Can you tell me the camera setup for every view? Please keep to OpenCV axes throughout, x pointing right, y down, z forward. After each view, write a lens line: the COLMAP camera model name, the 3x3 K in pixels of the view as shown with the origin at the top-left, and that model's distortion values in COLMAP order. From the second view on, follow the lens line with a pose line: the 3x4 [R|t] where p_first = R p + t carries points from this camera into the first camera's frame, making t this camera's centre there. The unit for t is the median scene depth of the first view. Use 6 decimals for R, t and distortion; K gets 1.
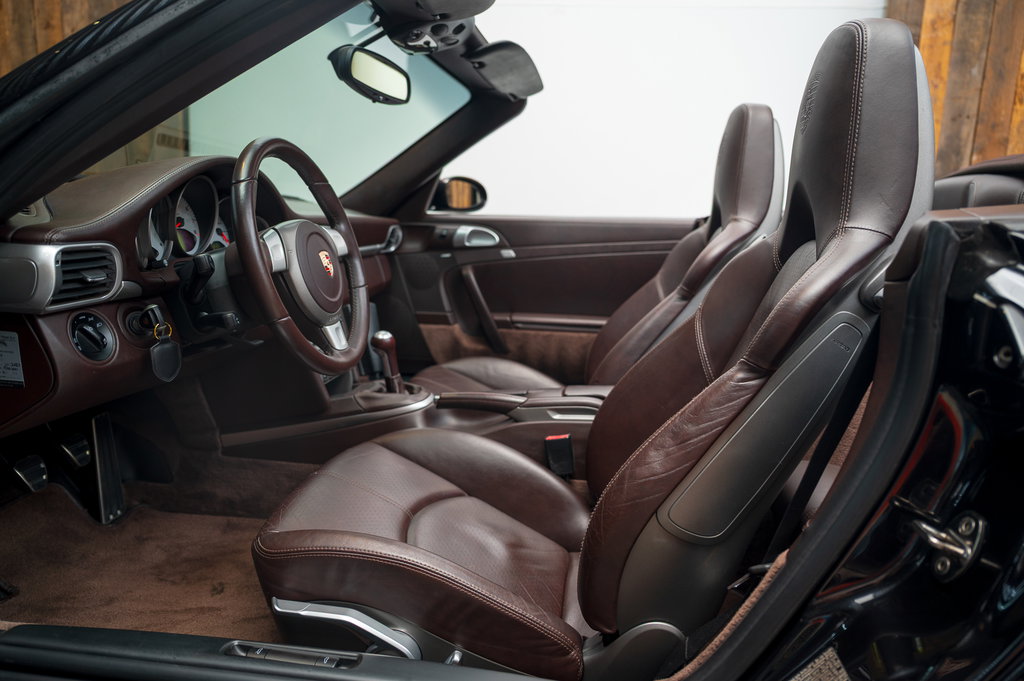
lens RADIAL K [[684.6, 0, 512.0], [0, 684.6, 340.5], [0, 0, 1]] dist [0.002776, 0.002879]
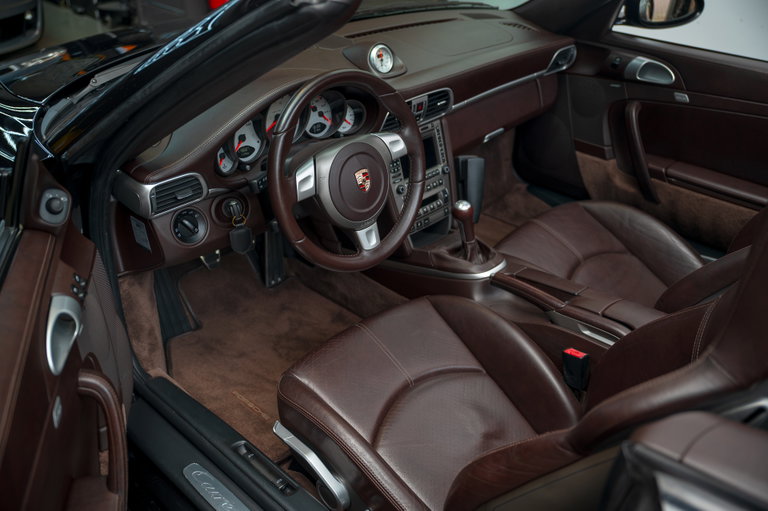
lens RADIAL K [[741.6, 0, 385.5], [0, 741.6, 268.4], [0, 0, 1]] dist [0.004359, 0.001298]
pose [[0.798195, 0.301749, -0.521375, 0.357903], [-0.103371, 0.921270, 0.374935, -0.344425], [0.593464, -0.245377, 0.766545, 0.000944]]
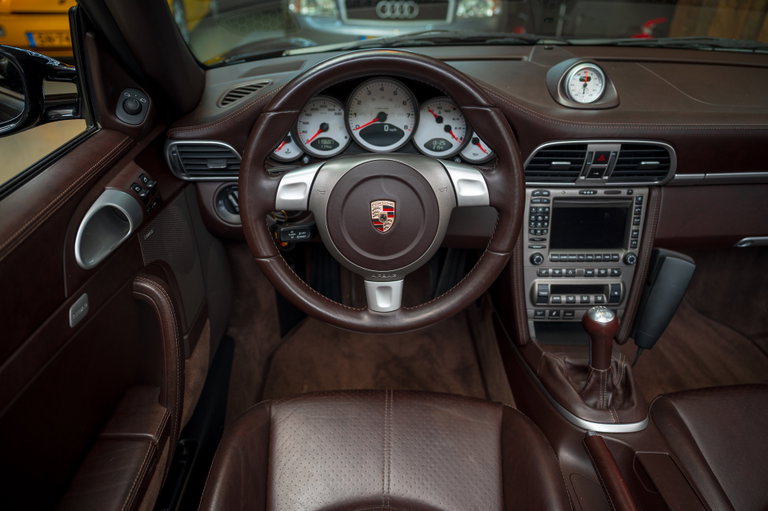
lens RADIAL K [[513.4, 0, 384.0], [0, 513.4, 255.5], [0, 0, 1]] dist [0.002776, 0.002879]
pose [[0.136222, 0.495462, -0.857882, 0.211848], [-0.186062, 0.863339, 0.469069, -0.271489], [0.973049, 0.095722, 0.209792, 0.659343]]
